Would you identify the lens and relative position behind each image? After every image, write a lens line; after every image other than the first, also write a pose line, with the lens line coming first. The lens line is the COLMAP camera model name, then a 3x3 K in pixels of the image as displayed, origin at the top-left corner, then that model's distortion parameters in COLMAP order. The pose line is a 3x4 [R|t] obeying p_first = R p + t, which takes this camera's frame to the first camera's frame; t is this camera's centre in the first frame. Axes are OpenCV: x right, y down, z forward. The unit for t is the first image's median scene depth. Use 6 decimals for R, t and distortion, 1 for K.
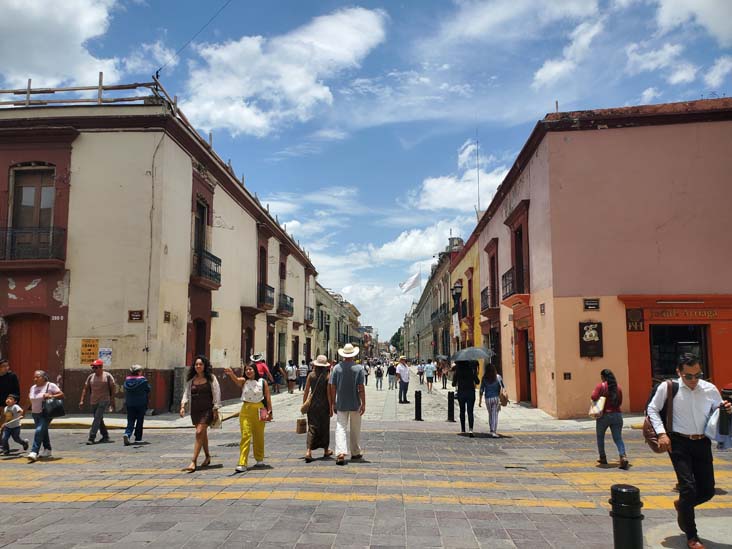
lens RADIAL K [[587.5, 0, 382.7], [0, 587.5, 276.6], [0, 0, 1]] dist [-0.000524, -0.000480]
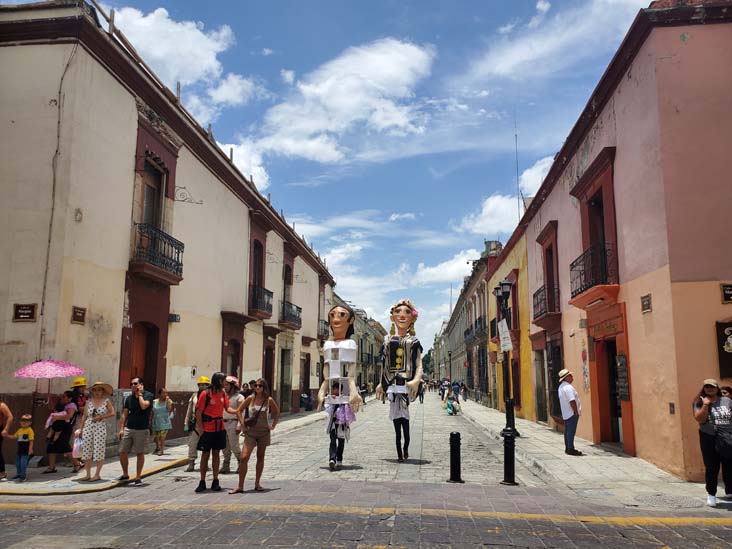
lens RADIAL K [[587.5, 0, 382.7], [0, 587.5, 276.6], [0, 0, 1]] dist [-0.000524, -0.000480]
pose [[0.998713, -0.003945, -0.050562, 0.008980], [0.002049, 0.999294, -0.037512, 0.031871], [0.050674, 0.037360, 0.998016, 0.219473]]
